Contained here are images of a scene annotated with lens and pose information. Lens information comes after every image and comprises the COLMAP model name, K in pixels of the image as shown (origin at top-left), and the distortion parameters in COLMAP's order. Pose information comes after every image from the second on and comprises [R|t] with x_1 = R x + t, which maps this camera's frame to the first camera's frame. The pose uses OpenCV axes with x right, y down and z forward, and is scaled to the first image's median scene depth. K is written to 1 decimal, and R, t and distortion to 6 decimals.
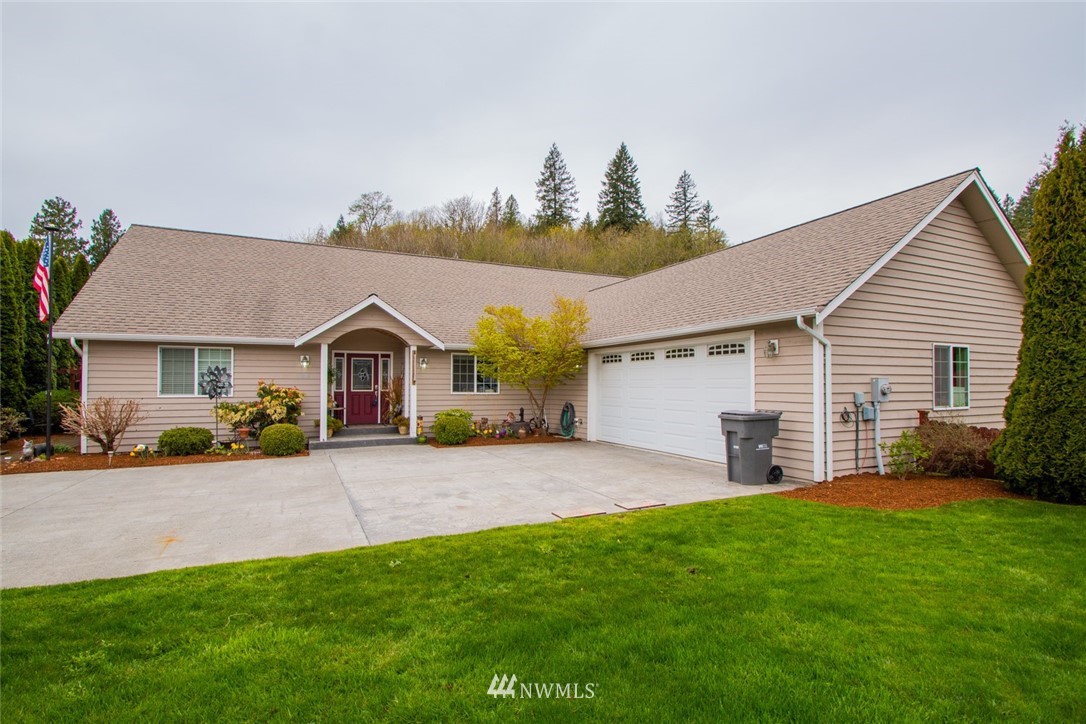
lens RADIAL K [[513.4, 0, 545.8], [0, 513.4, 368.9], [0, 0, 1]] dist [0.000474, -0.000654]
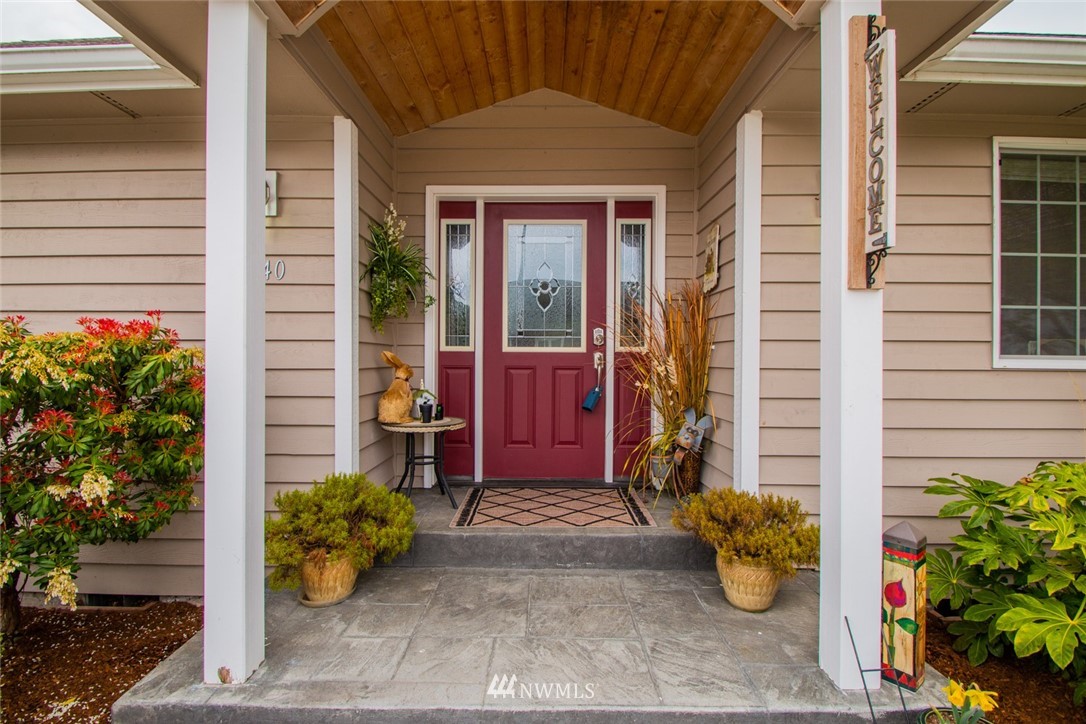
lens RADIAL K [[503.1, 0, 539.1], [0, 503.1, 366.5], [0, 0, 1]] dist [0.003508, -0.000271]
pose [[0.897479, 0.010034, -0.440943, -0.250110], [0.010367, 0.998985, 0.043834, 0.039422], [0.440935, -0.043911, 0.896464, 0.774720]]
